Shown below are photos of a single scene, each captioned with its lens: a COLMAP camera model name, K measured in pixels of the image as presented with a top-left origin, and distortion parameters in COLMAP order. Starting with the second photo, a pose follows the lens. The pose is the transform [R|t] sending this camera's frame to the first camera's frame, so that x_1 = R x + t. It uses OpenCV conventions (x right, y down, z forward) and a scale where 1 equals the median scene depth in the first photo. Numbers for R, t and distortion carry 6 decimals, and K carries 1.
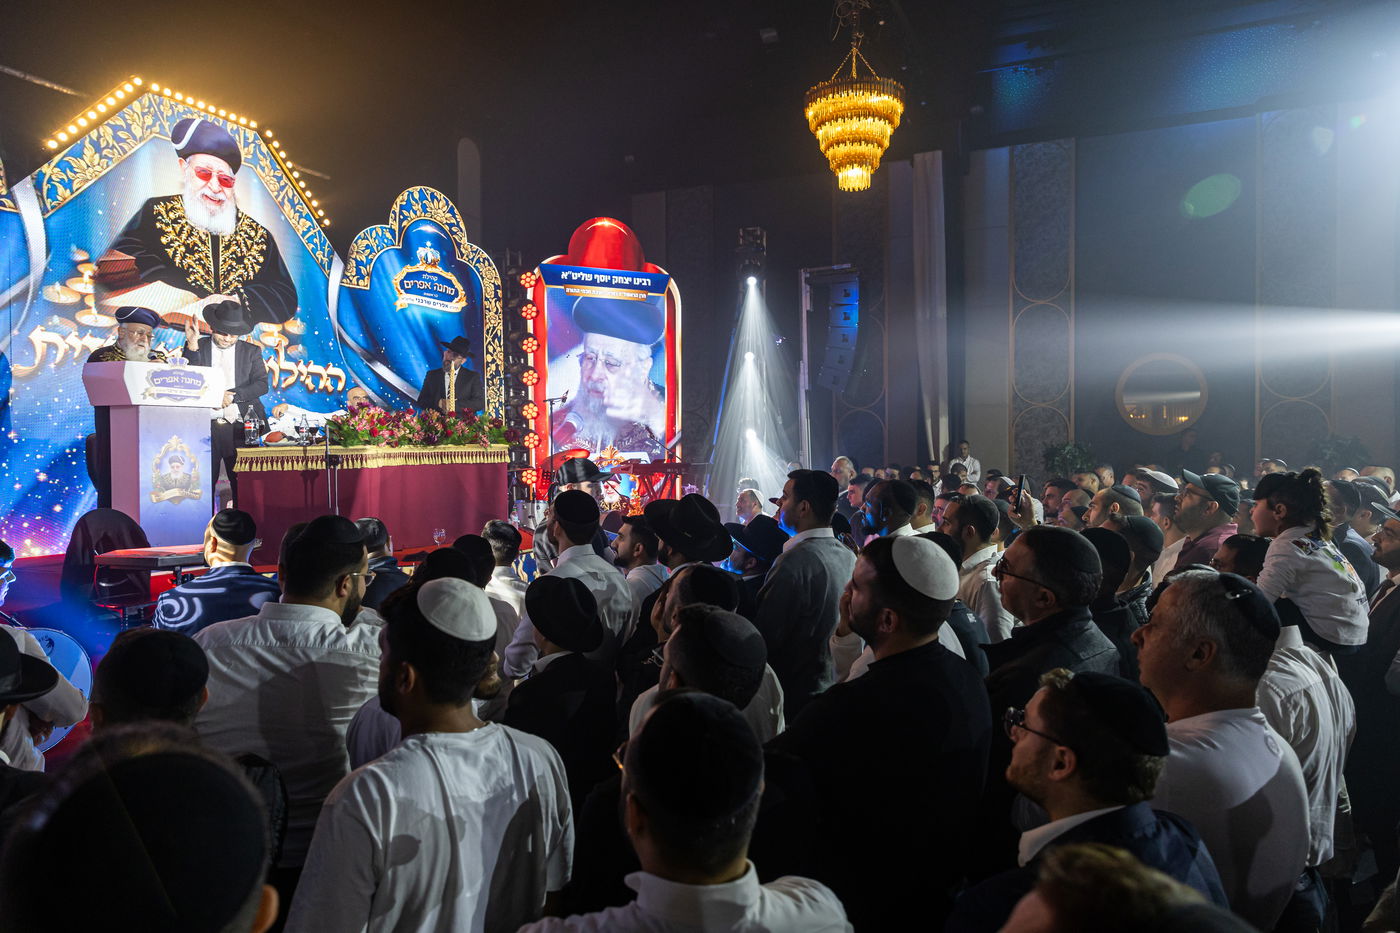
lens RADIAL K [[922.0, 0, 697.1], [0, 922.0, 464.3], [0, 0, 1]] dist [0.009763, -0.004186]
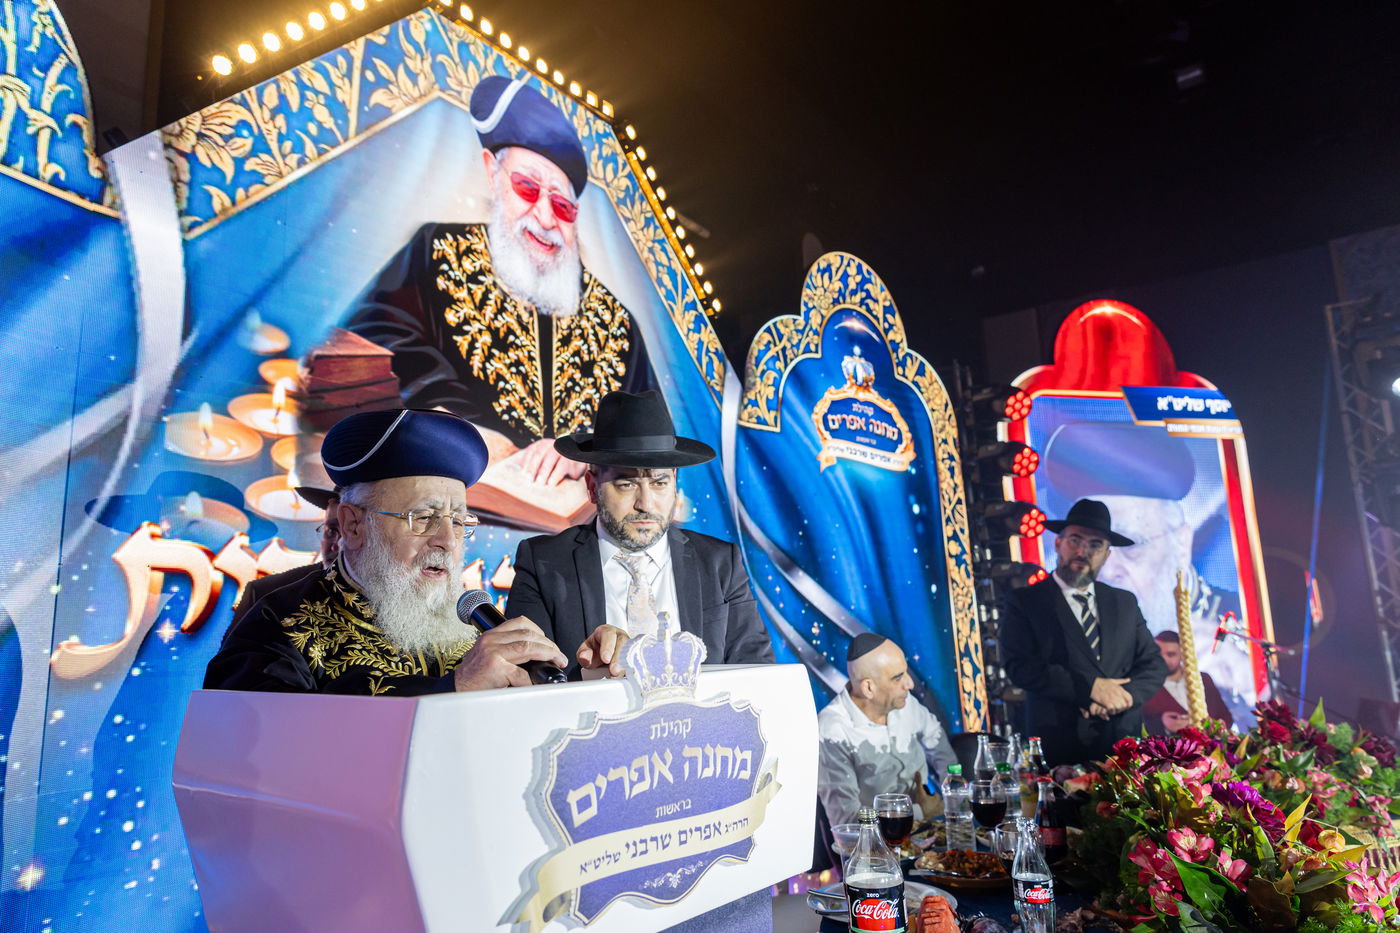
lens RADIAL K [[922.0, 0, 672.4], [0, 922.0, 458.9], [0, 0, 1]] dist [0.009763, -0.004186]
pose [[0.977703, -0.069988, -0.197987, -0.371459], [0.027288, 0.977175, -0.210678, -0.079021], [0.208213, 0.200578, 0.957296, 0.585441]]
